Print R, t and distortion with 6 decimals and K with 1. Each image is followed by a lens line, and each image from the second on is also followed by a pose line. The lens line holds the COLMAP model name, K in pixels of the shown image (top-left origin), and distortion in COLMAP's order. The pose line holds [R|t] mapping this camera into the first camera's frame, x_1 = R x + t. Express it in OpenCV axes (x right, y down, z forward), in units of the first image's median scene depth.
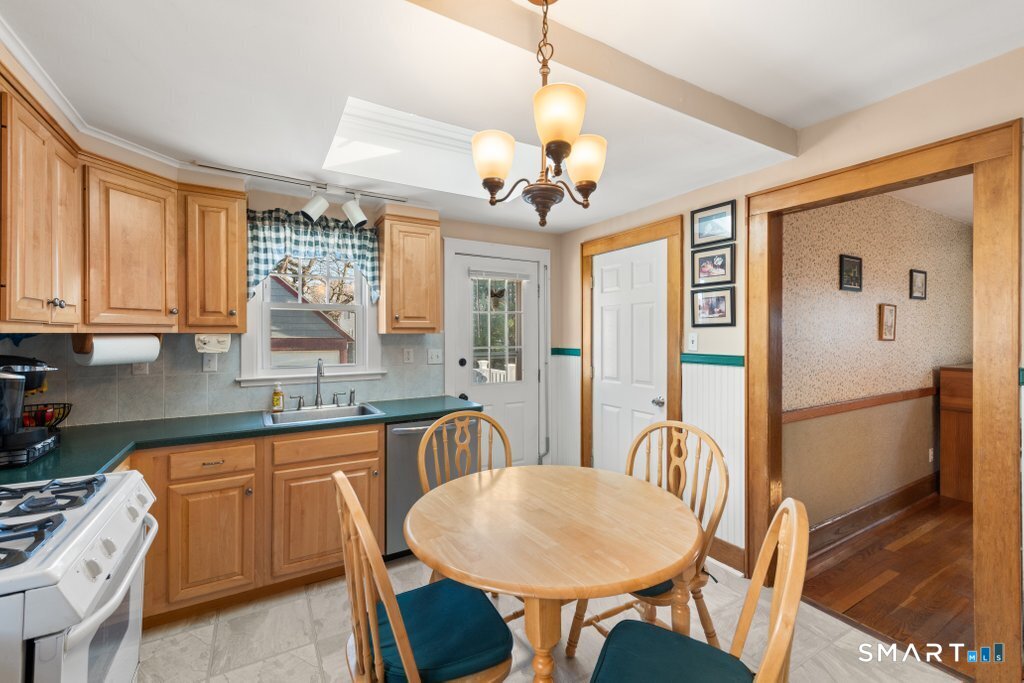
lens RADIAL K [[437.2, 0, 507.7], [0, 437.2, 337.5], [0, 0, 1]] dist [0.010568, -0.000309]
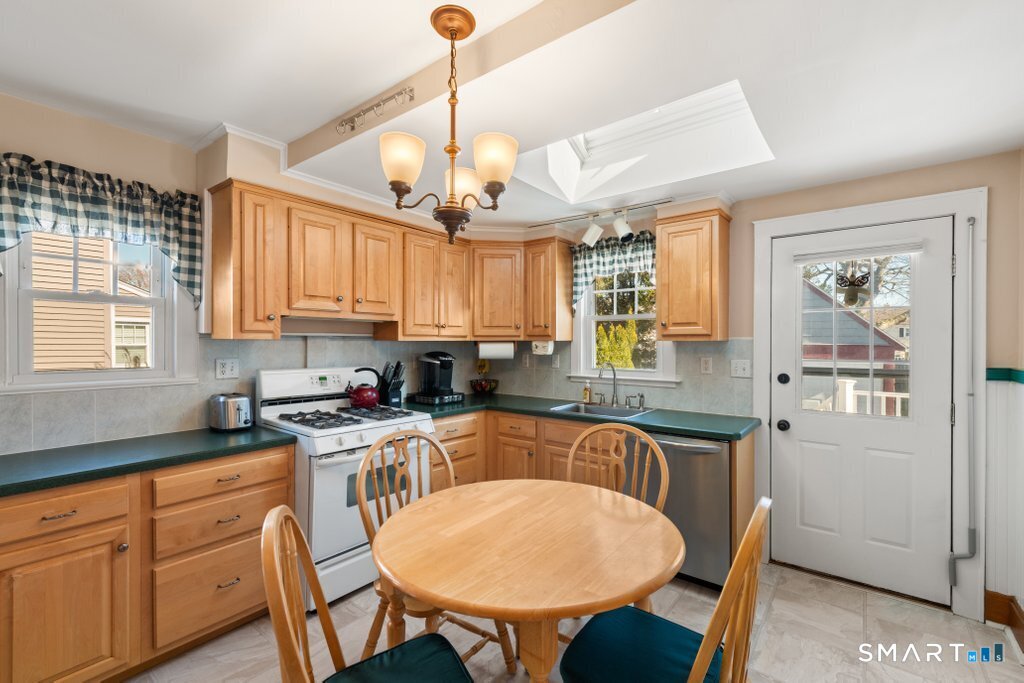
lens RADIAL K [[437.2, 0, 509.8], [0, 437.2, 343.6], [0, 0, 1]] dist [0.010568, -0.000309]
pose [[0.359180, 0.006551, -0.933245, 0.588479], [-0.007246, 0.999965, 0.004230, -0.004906], [0.933240, 0.005242, 0.359215, 0.374607]]
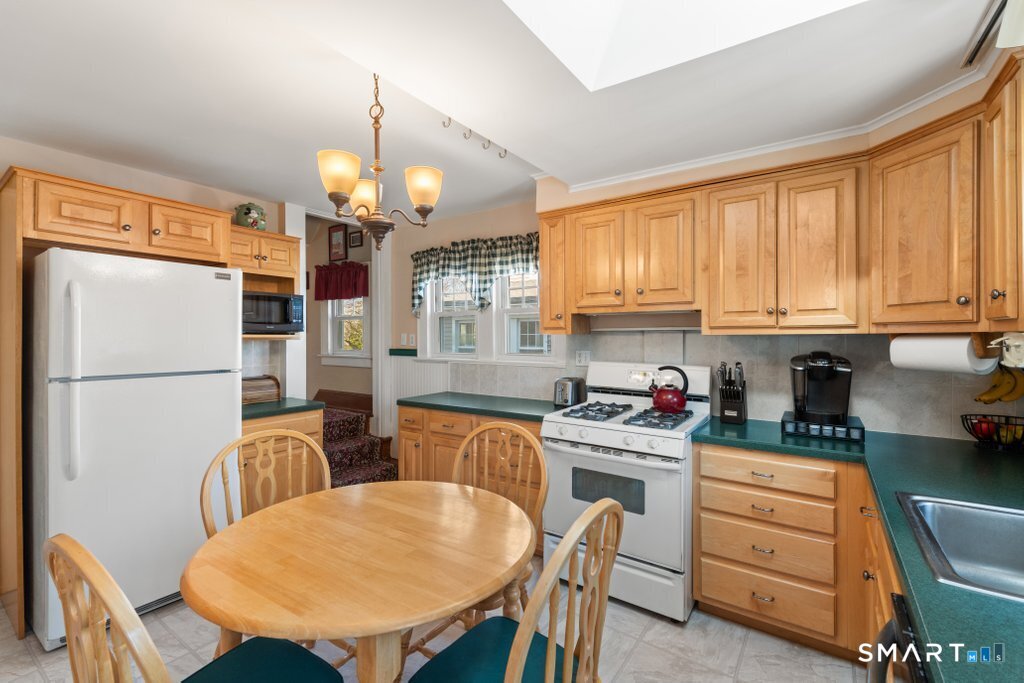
lens RADIAL K [[437.2, 0, 531.0], [0, 437.2, 336.4], [0, 0, 1]] dist [0.010568, -0.000309]
pose [[-0.893194, 0.000393, -0.449671, 0.124322], [-0.001355, 0.999993, 0.003566, -0.005081], [0.449669, 0.003795, -0.893187, 1.161107]]
